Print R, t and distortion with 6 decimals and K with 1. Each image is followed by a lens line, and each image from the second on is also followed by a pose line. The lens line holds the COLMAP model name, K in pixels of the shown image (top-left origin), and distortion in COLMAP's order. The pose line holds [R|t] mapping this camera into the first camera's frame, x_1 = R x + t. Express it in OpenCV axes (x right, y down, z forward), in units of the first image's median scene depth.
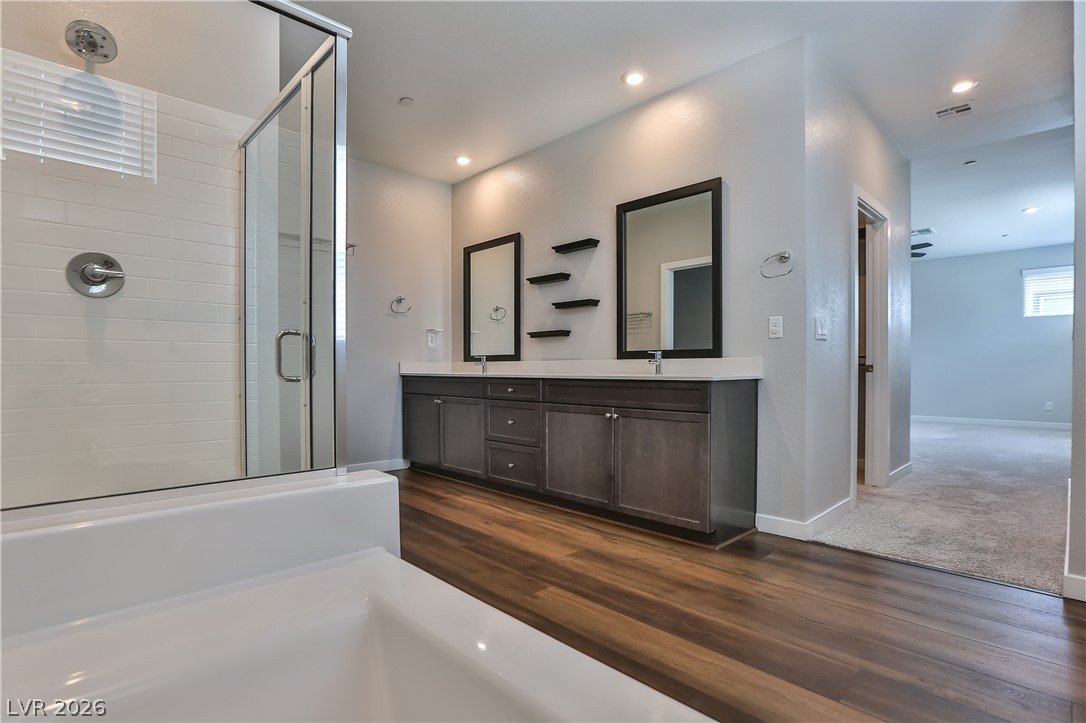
lens RADIAL K [[534.5, 0, 548.0], [0, 534.5, 368.8], [0, 0, 1]] dist [-0.065149, 0.026528]
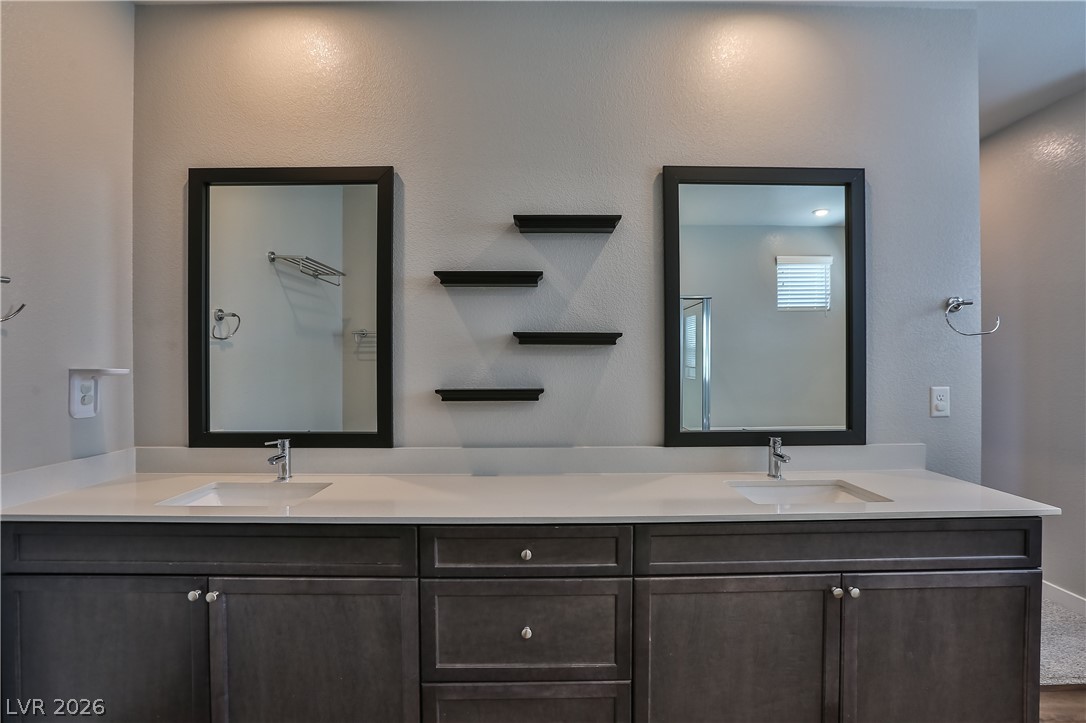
lens RADIAL K [[527.1, 0, 543.0], [0, 527.1, 361.5], [0, 0, 1]] dist [-0.062269, 0.023218]
pose [[0.690006, 0.003489, 0.723795, -0.315813], [0.003441, 0.999961, -0.008101, -0.092885], [-0.723795, 0.008080, 0.689967, 0.656975]]
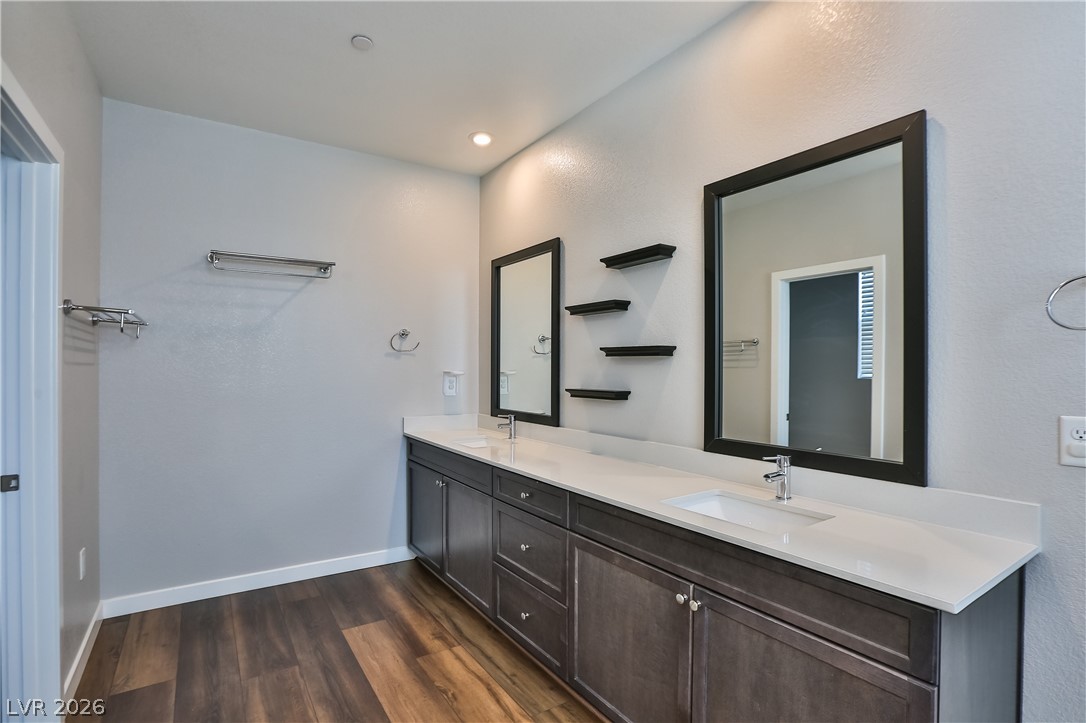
lens RADIAL K [[527.1, 0, 543.0], [0, 527.1, 361.5], [0, 0, 1]] dist [-0.062269, 0.023218]
pose [[0.983027, 0.004808, -0.183399, 0.055508], [-0.007623, 0.999864, -0.014647, -0.096732], [0.183303, 0.015796, 0.982929, 0.372683]]
